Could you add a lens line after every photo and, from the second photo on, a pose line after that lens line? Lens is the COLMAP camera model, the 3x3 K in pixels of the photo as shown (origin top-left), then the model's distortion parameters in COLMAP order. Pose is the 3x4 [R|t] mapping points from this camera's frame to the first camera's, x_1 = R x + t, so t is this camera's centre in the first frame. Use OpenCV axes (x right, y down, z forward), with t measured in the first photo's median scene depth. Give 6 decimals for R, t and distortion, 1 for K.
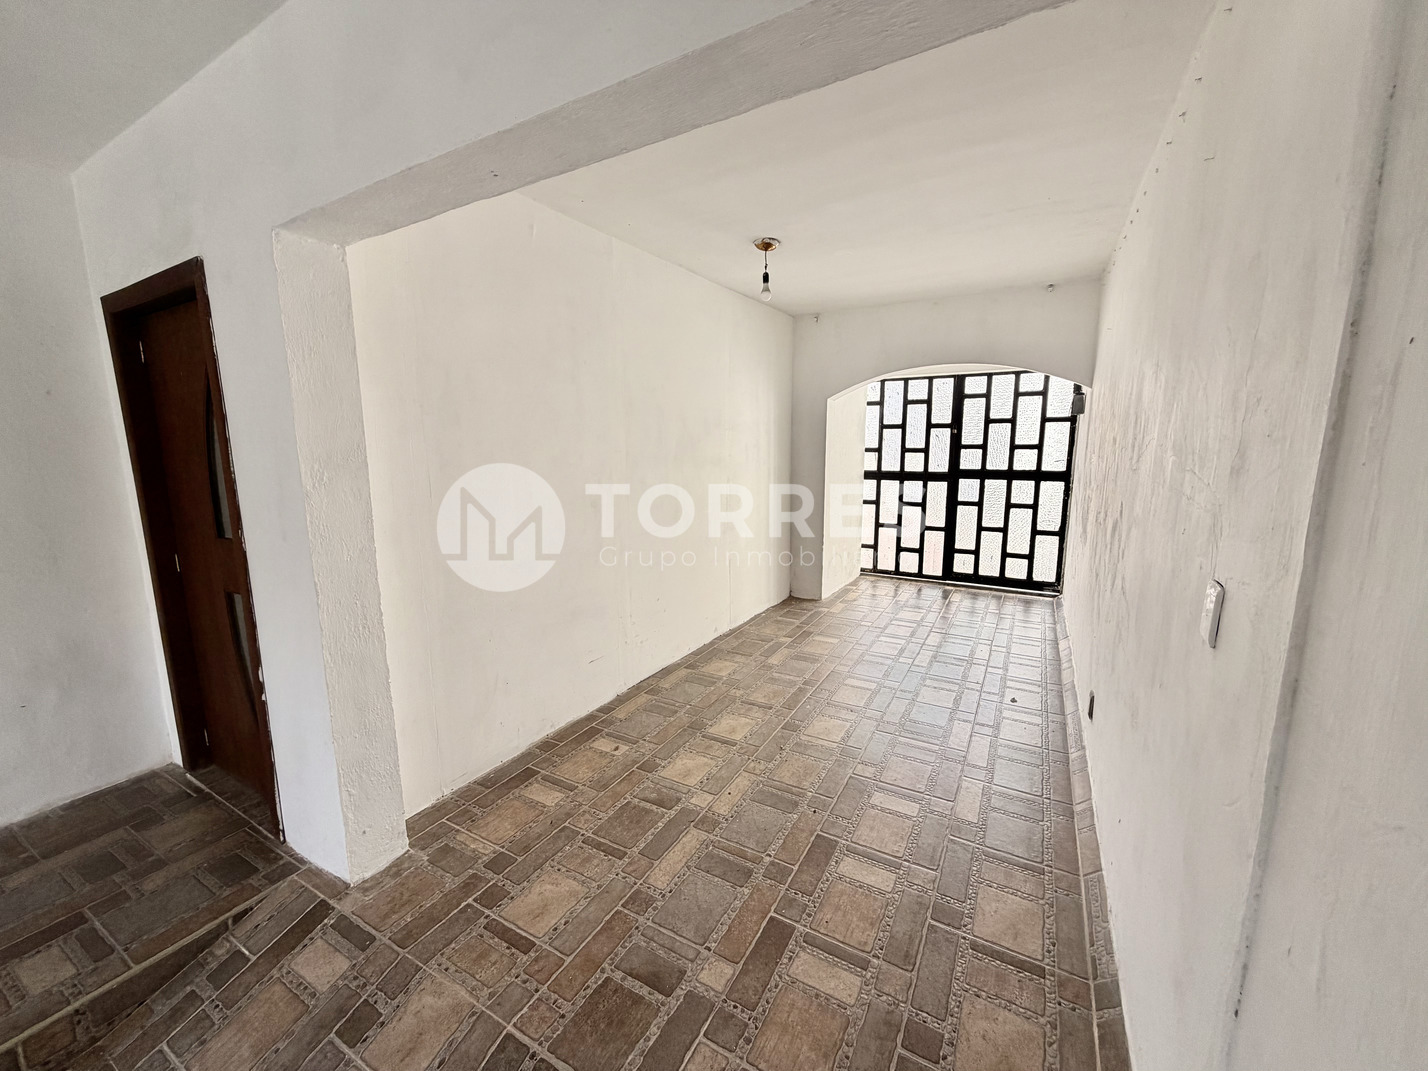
lens RADIAL K [[570.8, 0, 717.4], [0, 570.8, 534.0], [0, 0, 1]] dist [-0.001012, 0.000069]
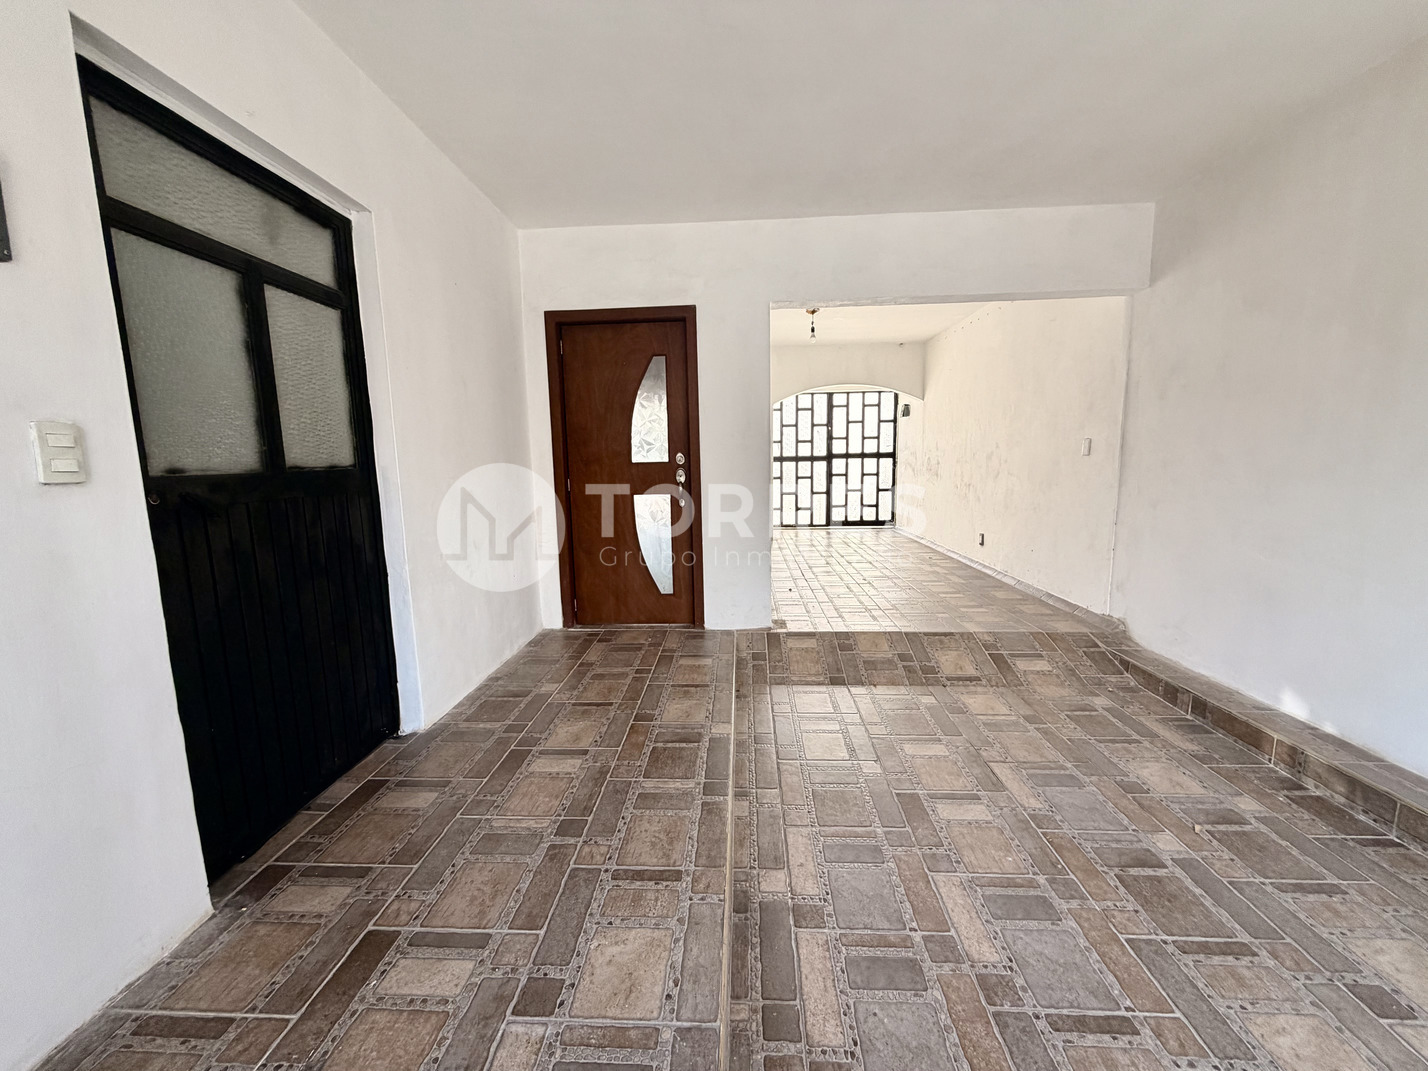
lens RADIAL K [[570.8, 0, 717.4], [0, 570.8, 534.0], [0, 0, 1]] dist [-0.001012, 0.000069]
pose [[0.890999, -0.068674, 0.448781, -0.580411], [0.085728, 0.996160, -0.017765, 0.108912], [-0.445838, 0.054302, 0.893465, -0.239677]]
